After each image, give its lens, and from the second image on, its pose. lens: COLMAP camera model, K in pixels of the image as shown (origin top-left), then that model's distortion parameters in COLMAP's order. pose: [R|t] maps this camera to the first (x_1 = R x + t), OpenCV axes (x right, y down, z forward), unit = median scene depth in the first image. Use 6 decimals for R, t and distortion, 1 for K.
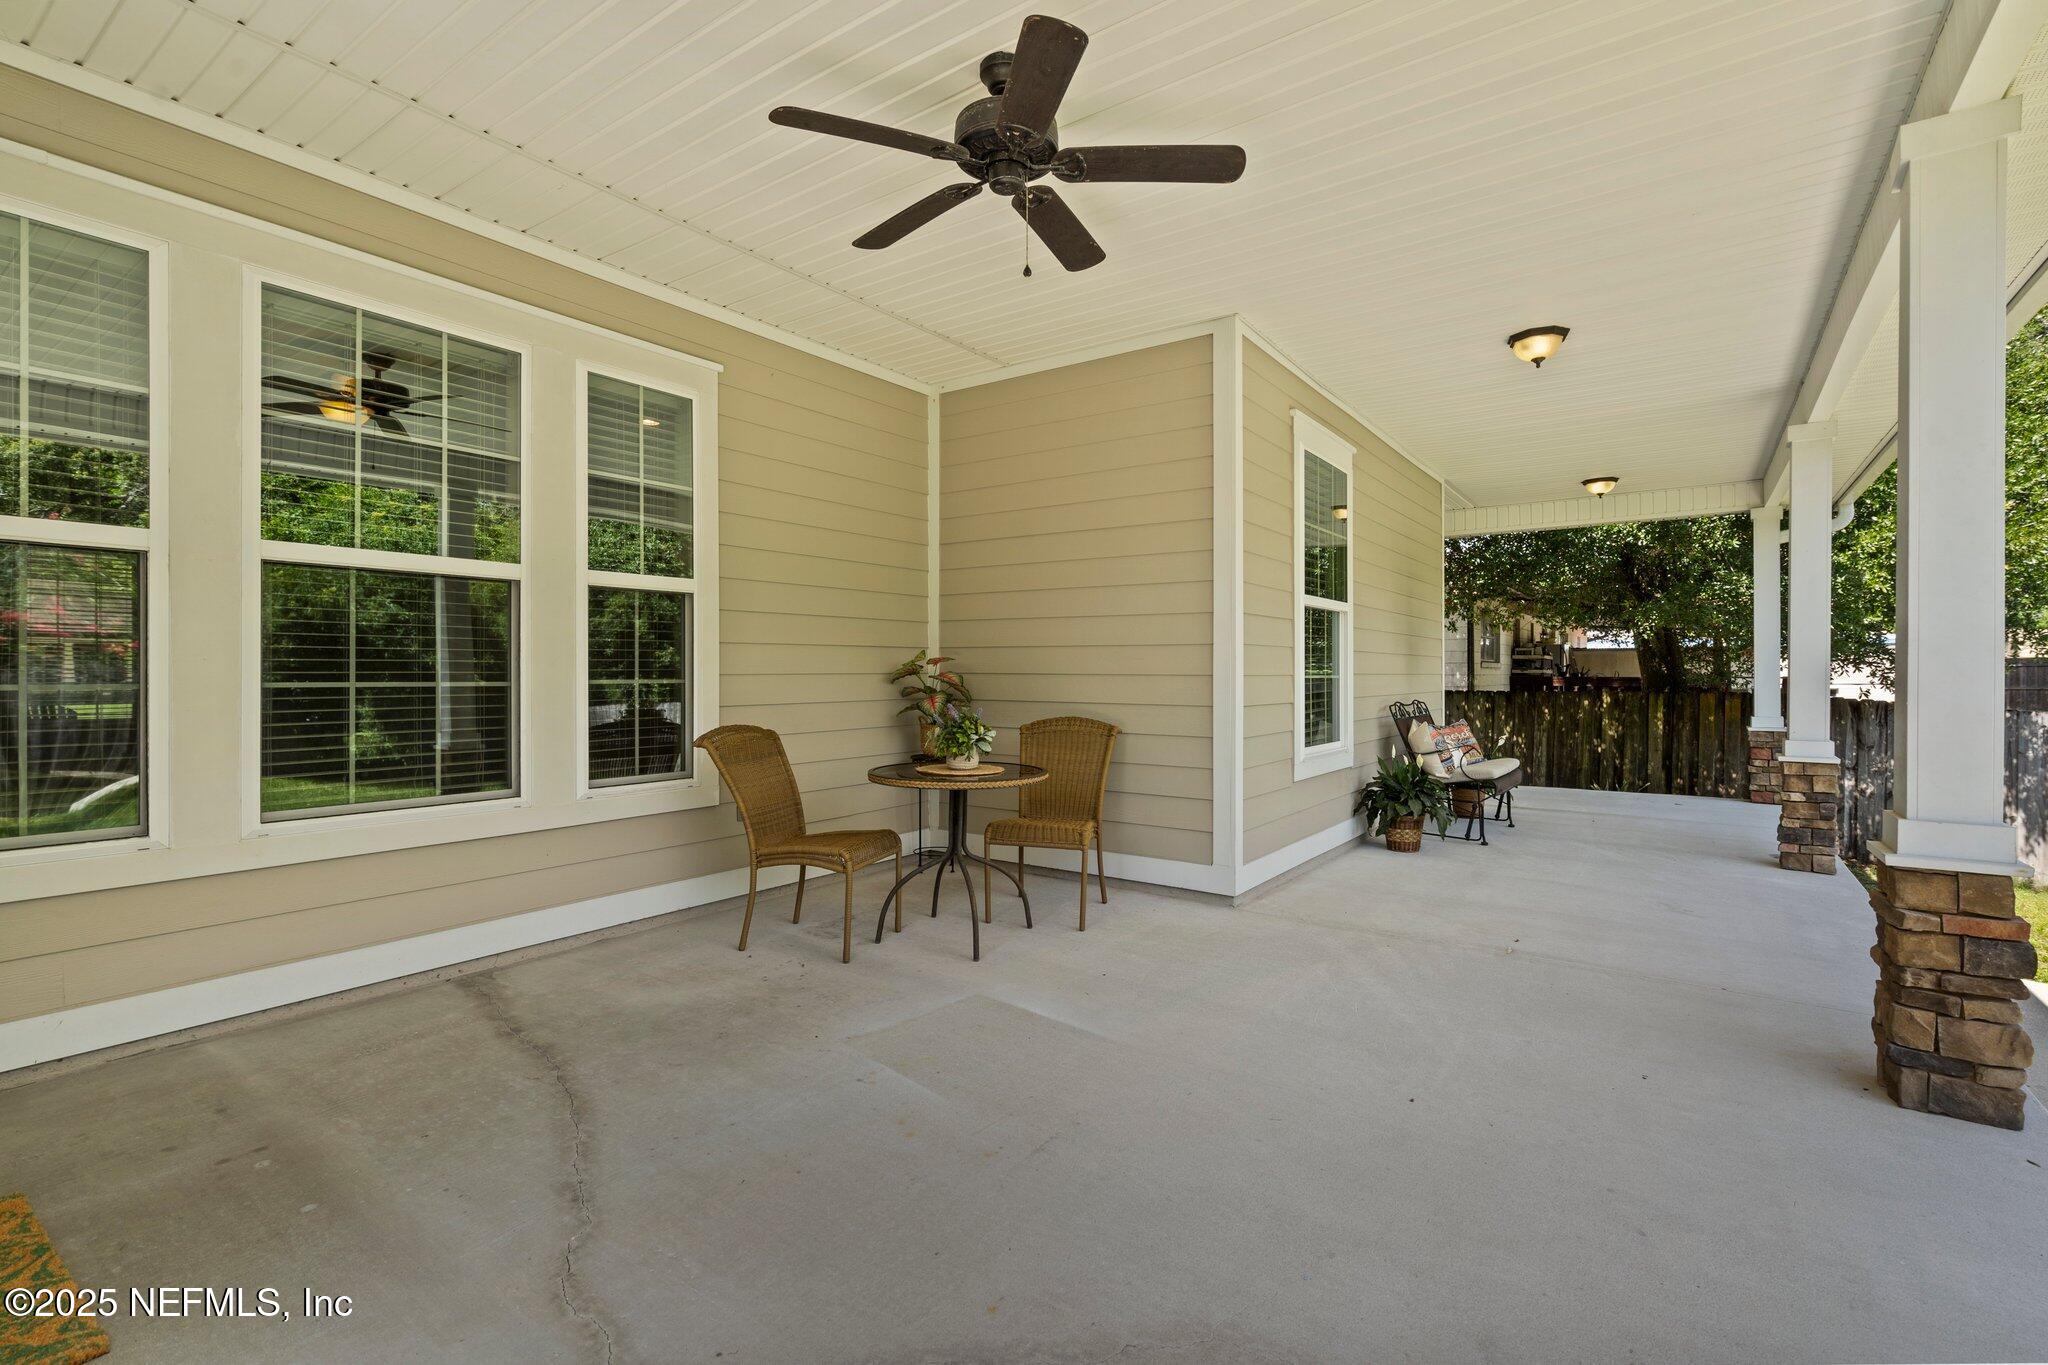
lens RADIAL K [[950.2, 0, 1029.2], [0, 950.2, 678.5], [0, 0, 1]] dist [-0.003325, 0.001640]
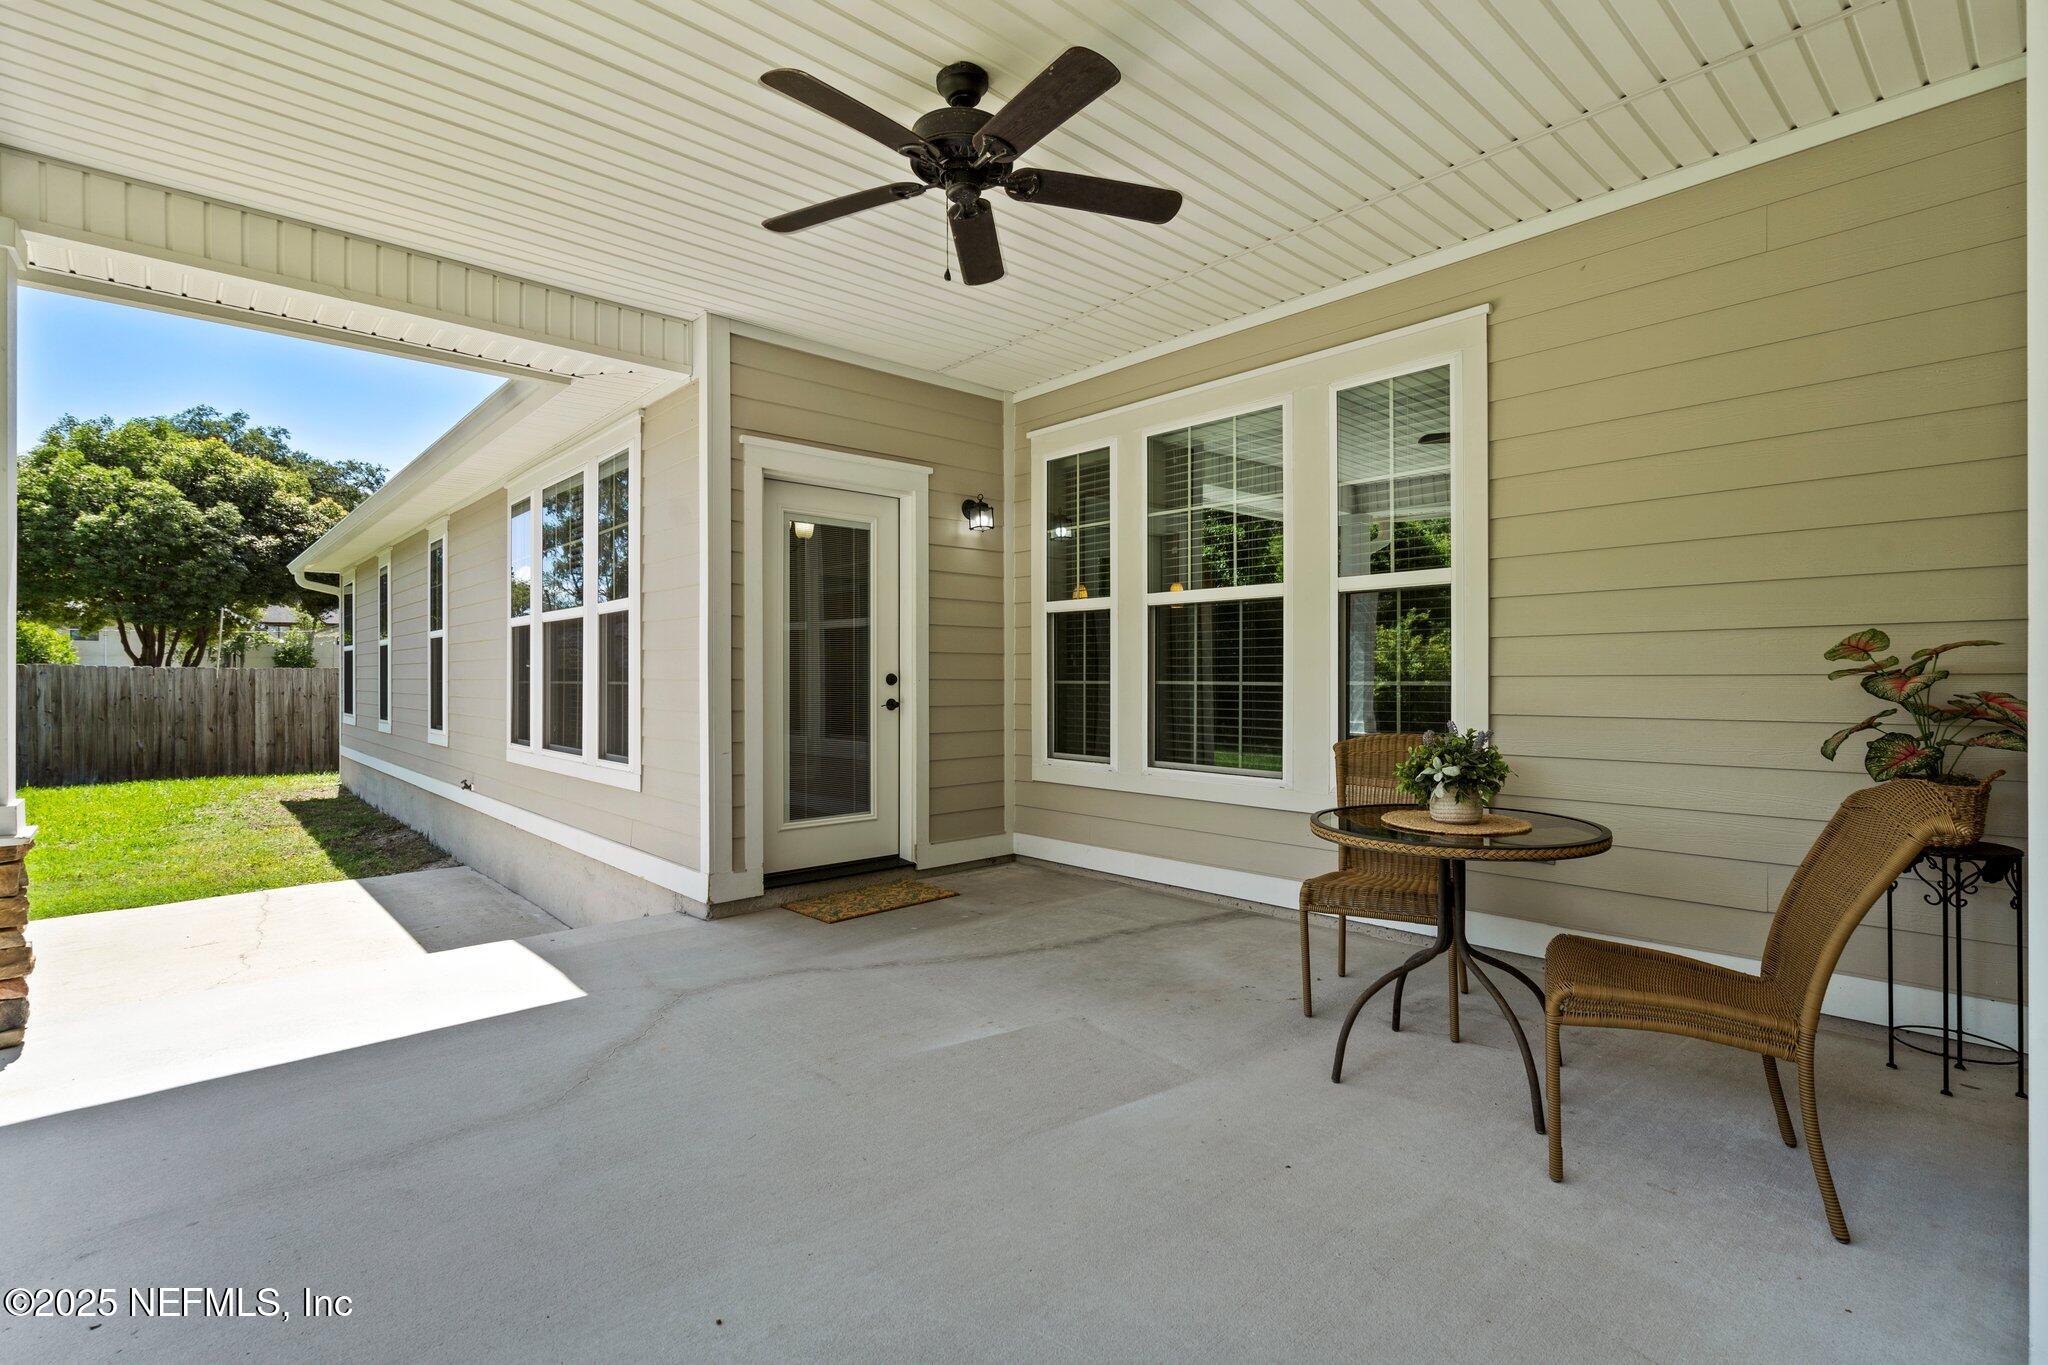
lens RADIAL K [[950.2, 0, 1019.3], [0, 950.2, 684.3], [0, 0, 1]] dist [-0.003325, 0.001640]
pose [[-0.219638, 0.005934, -0.975563, 0.727400], [-0.008377, 0.999933, 0.007968, -0.000450], [0.975546, 0.009922, -0.219573, 0.989045]]
